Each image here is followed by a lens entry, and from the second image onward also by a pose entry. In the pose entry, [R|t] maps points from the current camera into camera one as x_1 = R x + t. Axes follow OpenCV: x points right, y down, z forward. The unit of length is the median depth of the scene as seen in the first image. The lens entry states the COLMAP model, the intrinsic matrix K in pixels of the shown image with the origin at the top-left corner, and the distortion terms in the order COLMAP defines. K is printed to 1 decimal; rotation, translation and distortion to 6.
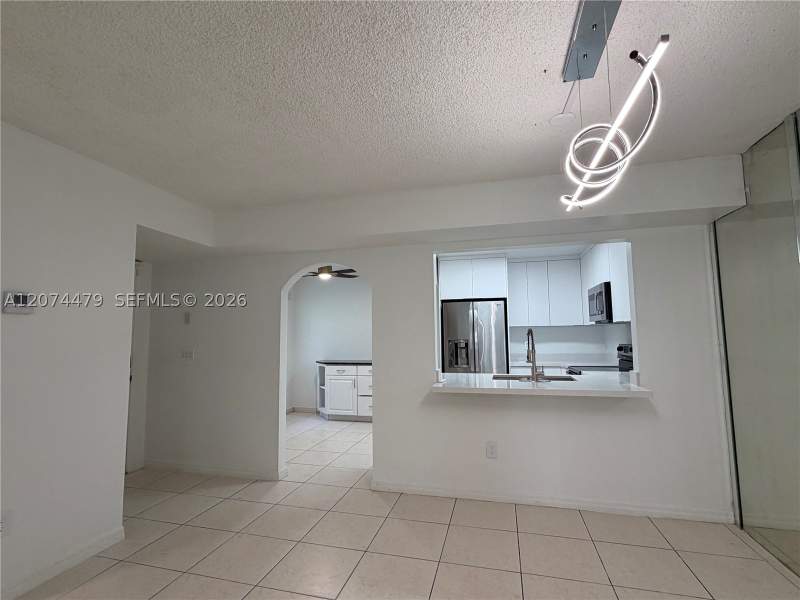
lens RADIAL K [[389.7, 0, 392.8], [0, 389.7, 297.1], [0, 0, 1]] dist [-0.004339, -0.001106]
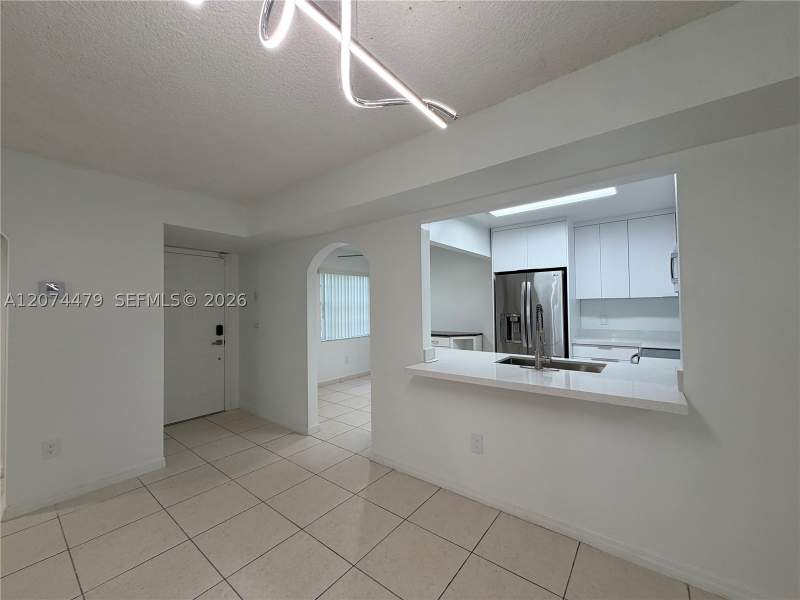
lens RADIAL K [[317.5, 0, 394.7], [0, 317.5, 300.2], [0, 0, 1]] dist [-0.010991, 0.000024]
pose [[0.920767, -0.008883, -0.390012, 0.215539], [0.041059, 0.996395, 0.074241, 0.007532], [0.387947, -0.084372, 0.917812, 0.182547]]
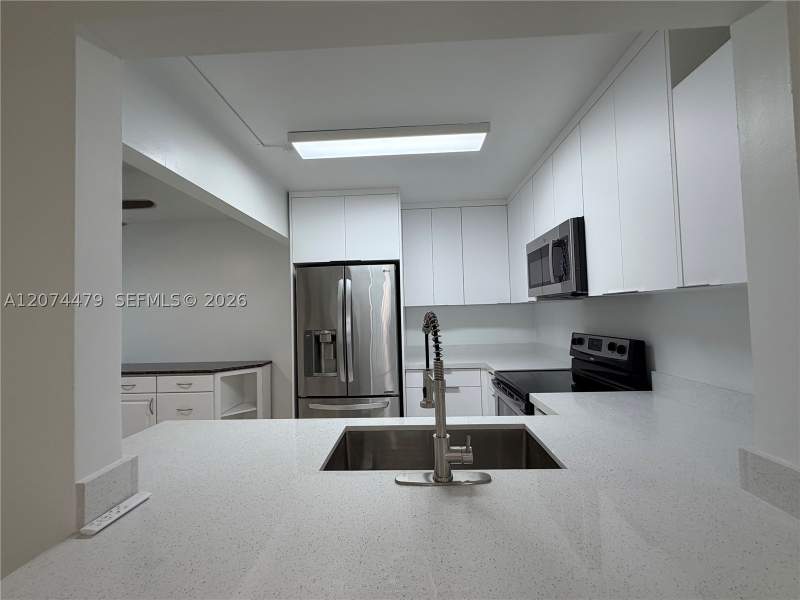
lens RADIAL K [[352.3, 0, 399.0], [0, 352.3, 299.1], [0, 0, 1]] dist [0.000942, -0.000128]
pose [[0.973335, -0.009116, 0.229209, 0.166159], [-0.003545, 0.998493, 0.054766, 0.033584], [-0.229363, -0.054118, 0.971835, 0.462651]]
